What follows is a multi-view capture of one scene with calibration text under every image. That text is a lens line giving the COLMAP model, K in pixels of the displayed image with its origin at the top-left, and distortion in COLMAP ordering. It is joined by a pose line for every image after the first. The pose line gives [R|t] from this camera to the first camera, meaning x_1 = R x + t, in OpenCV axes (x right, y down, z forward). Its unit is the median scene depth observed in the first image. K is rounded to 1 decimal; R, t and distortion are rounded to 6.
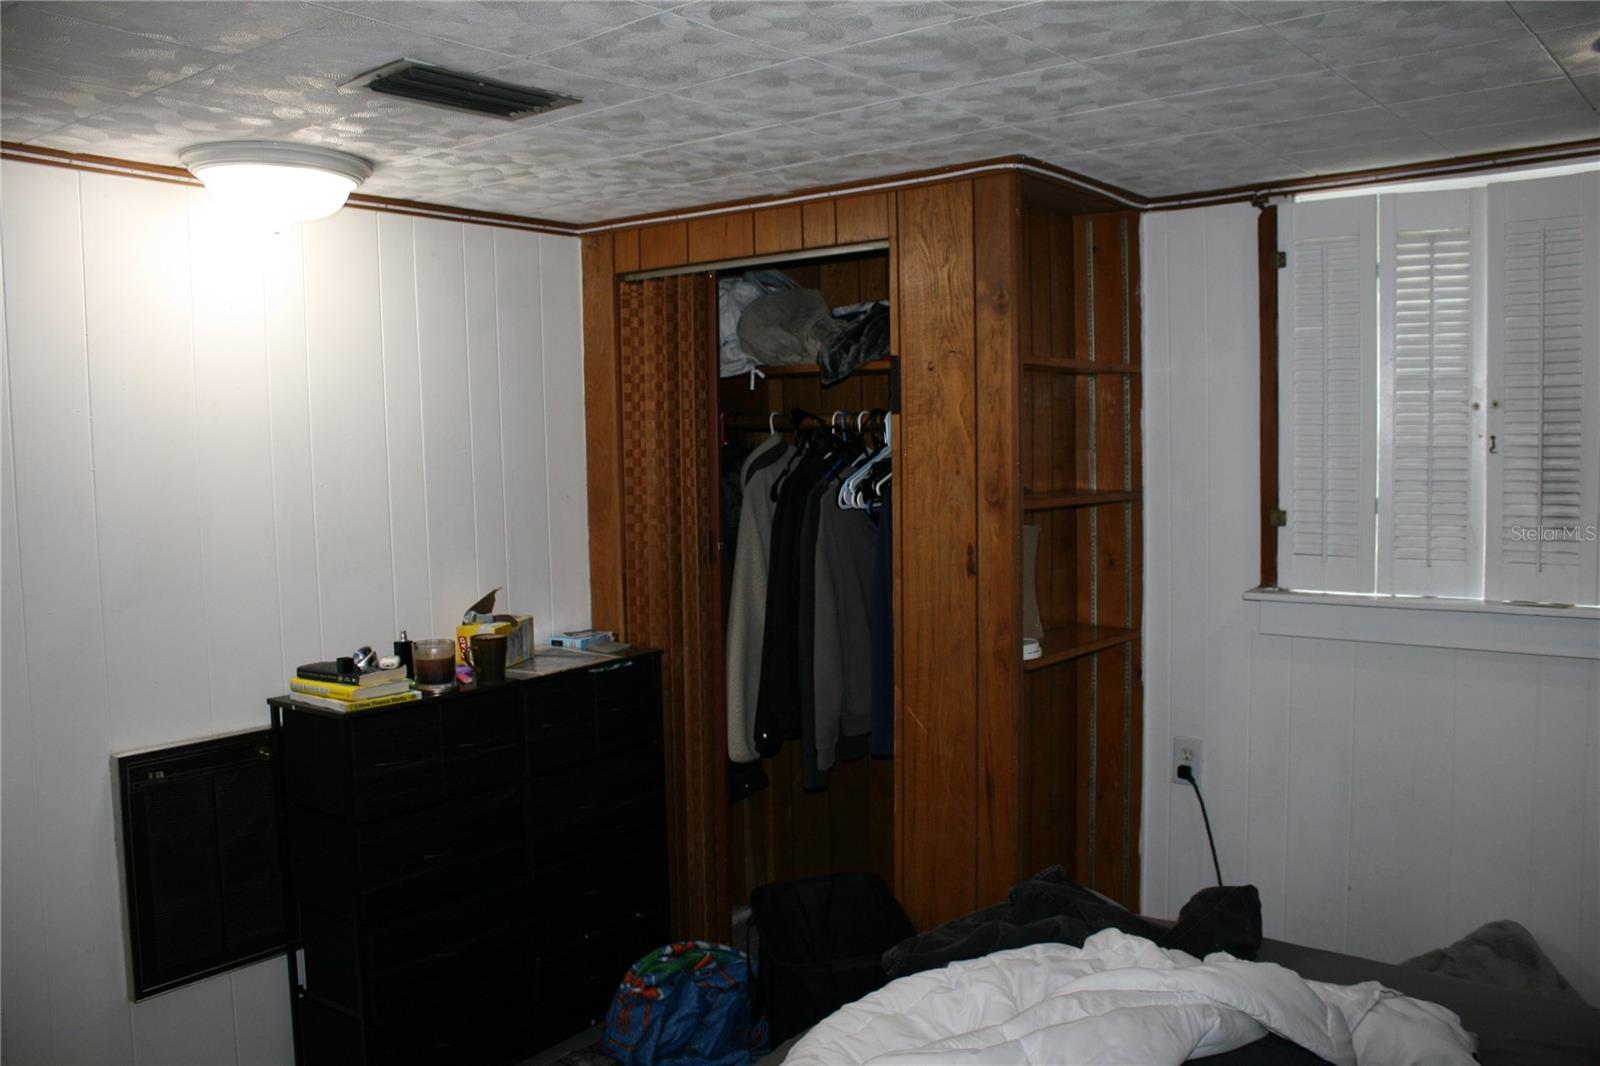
lens RADIAL K [[1338.2, 0, 806.0], [0, 1338.2, 523.4], [0, 0, 1]] dist [-0.165817, 0.153106]
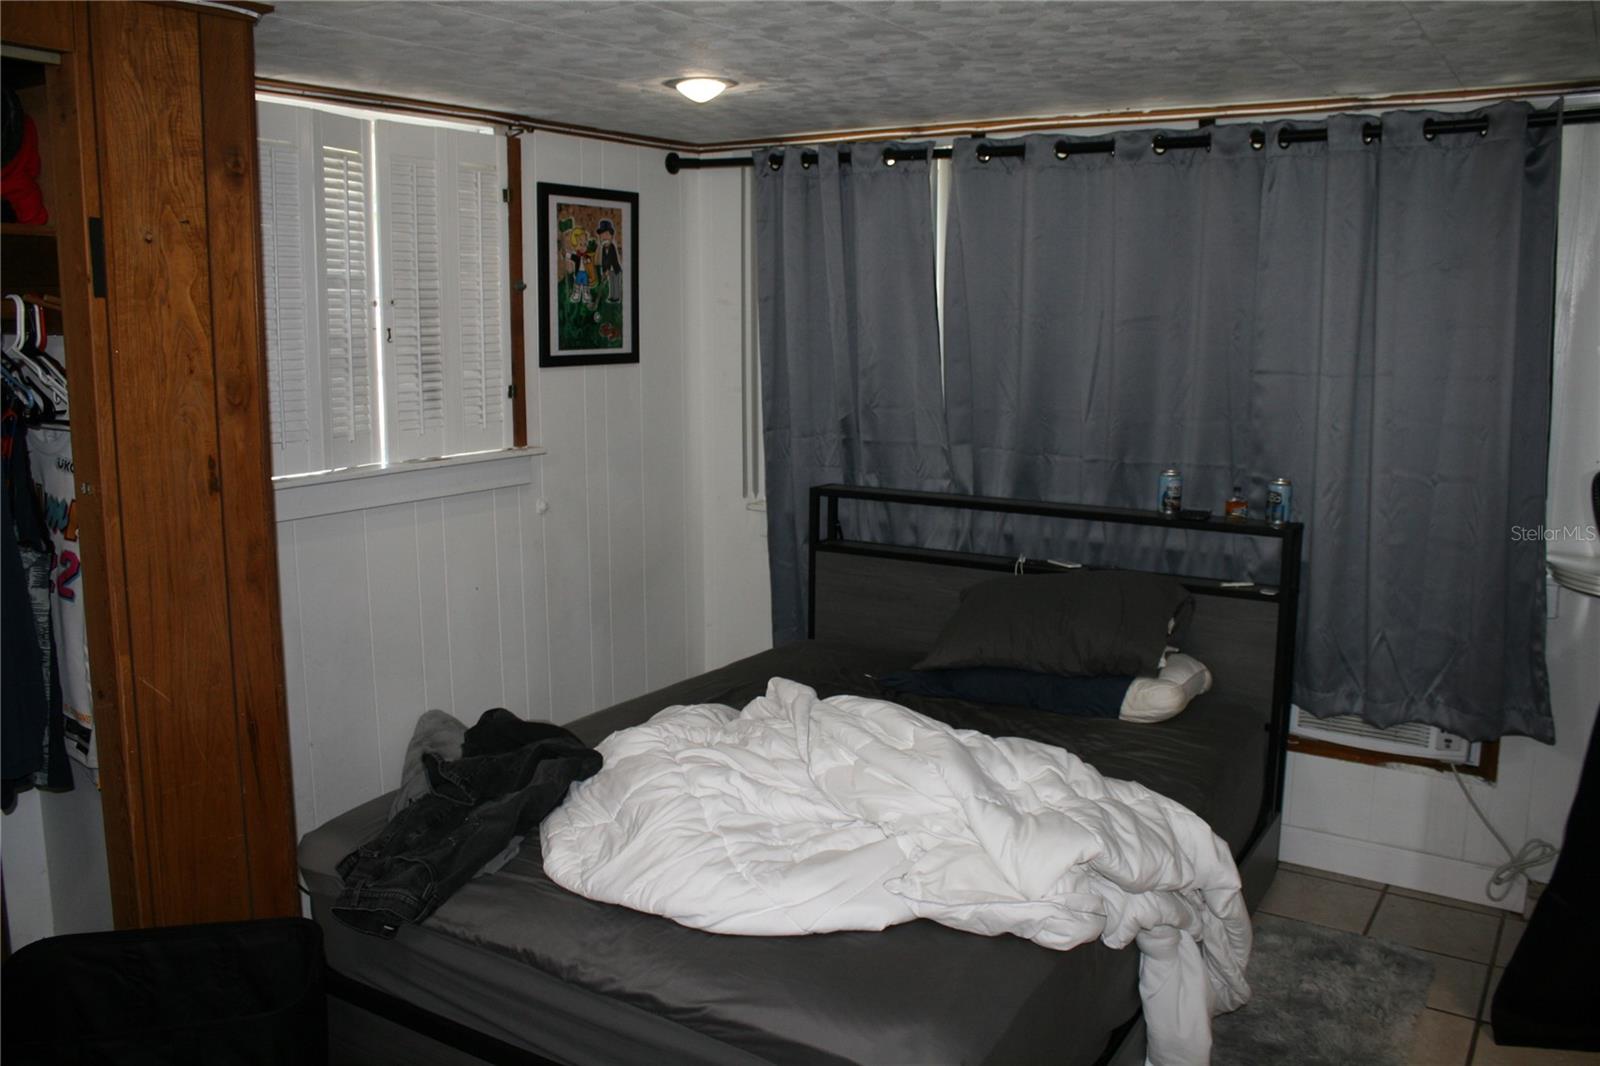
lens RADIAL K [[1338.2, 0, 806.0], [0, 1338.2, 523.4], [0, 0, 1]] dist [-0.165817, 0.153106]
pose [[0.851331, -0.063340, 0.520792, 0.013518], [0.019580, 0.995830, 0.089108, -0.008064], [-0.524264, -0.065663, 0.849020, 0.111079]]
